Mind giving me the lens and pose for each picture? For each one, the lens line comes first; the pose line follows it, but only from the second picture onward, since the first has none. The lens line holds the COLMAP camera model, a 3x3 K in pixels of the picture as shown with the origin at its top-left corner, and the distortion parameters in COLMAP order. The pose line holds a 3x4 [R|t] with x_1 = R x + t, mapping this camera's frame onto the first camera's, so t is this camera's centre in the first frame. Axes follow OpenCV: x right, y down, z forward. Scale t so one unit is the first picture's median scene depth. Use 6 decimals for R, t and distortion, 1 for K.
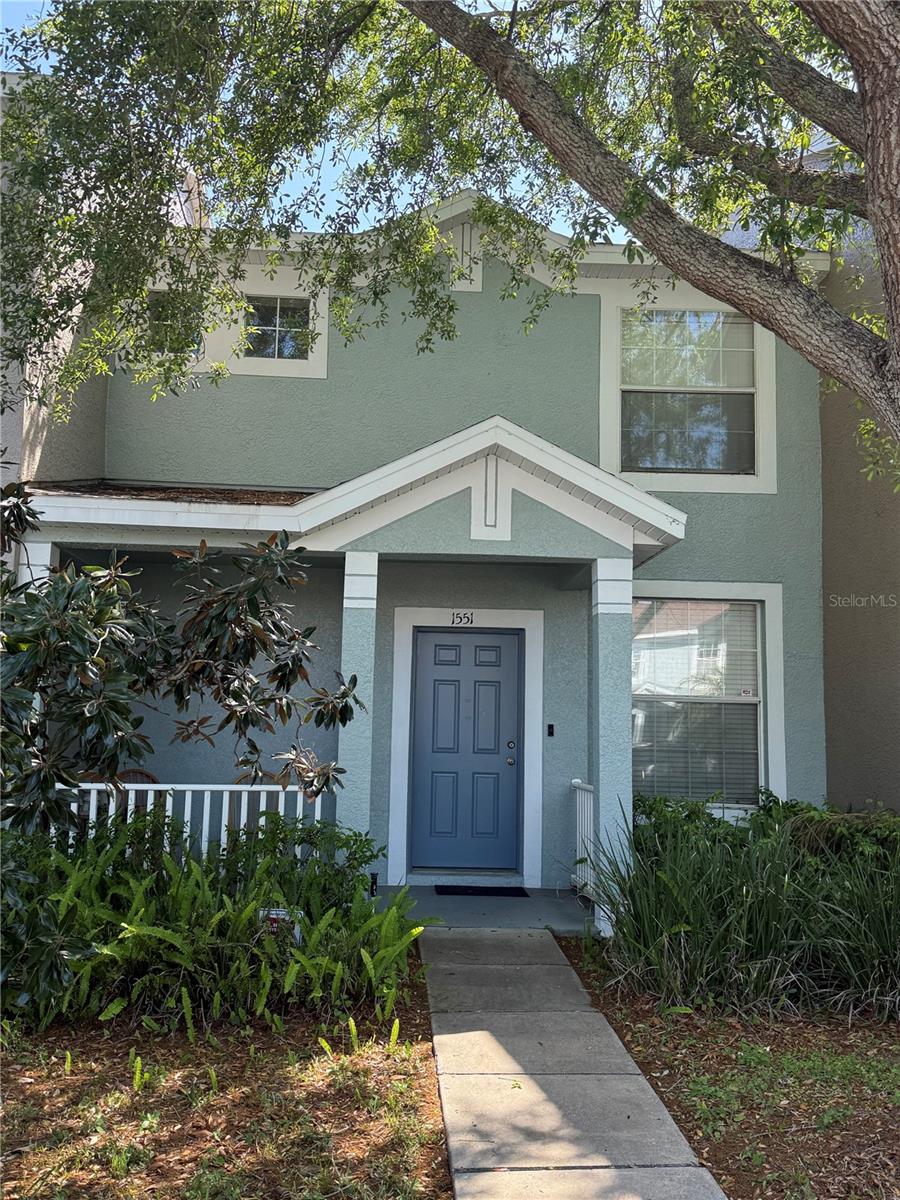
lens RADIAL K [[1086.5, 0, 450.0], [0, 1086.5, 600.0], [0, 0, 1]] dist [0.185582, -0.245441]
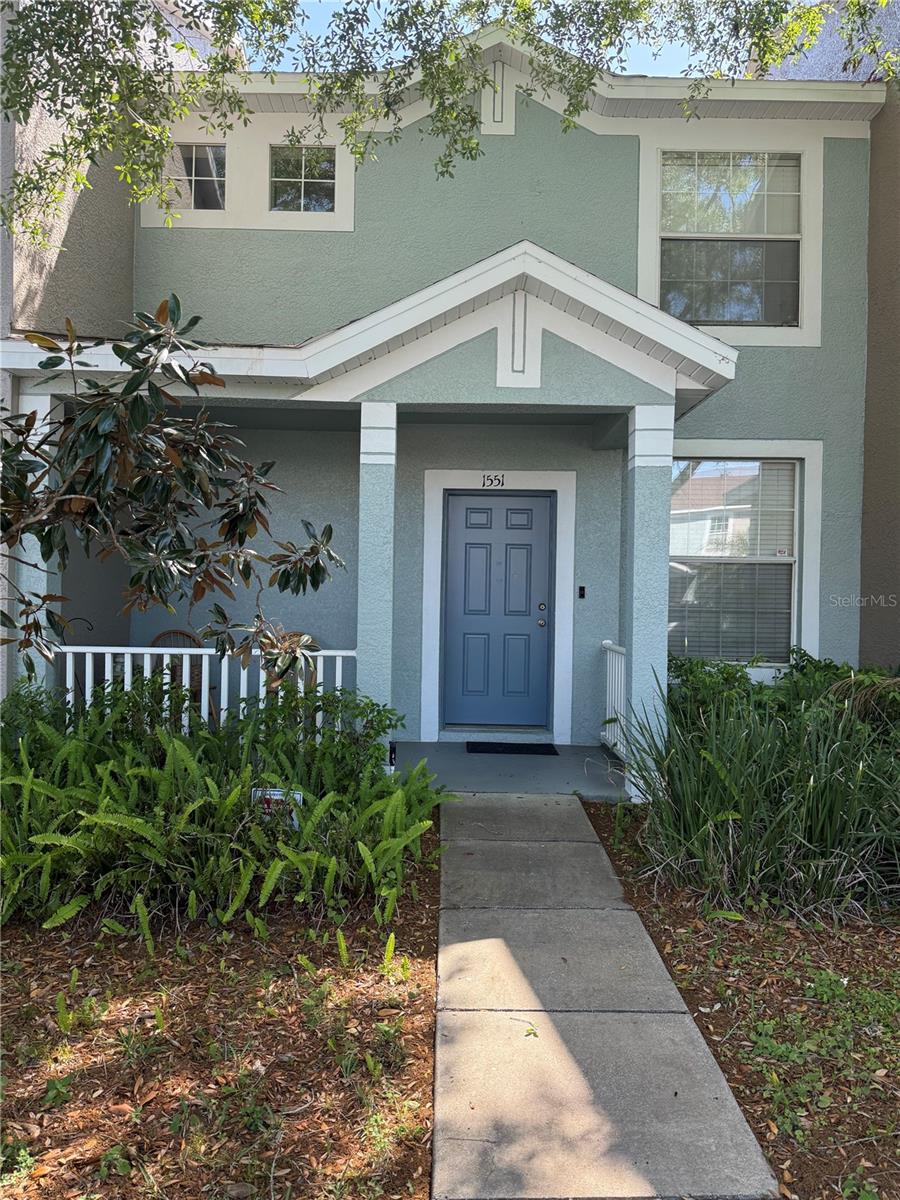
lens RADIAL K [[958.6, 0, 450.0], [0, 958.6, 600.0], [0, 0, 1]] dist [0.141297, -0.195349]
pose [[0.998923, -0.002948, -0.046310, 0.017185], [0.008815, 0.991864, 0.126993, 0.018913], [0.045559, -0.127265, 0.990822, 0.170351]]
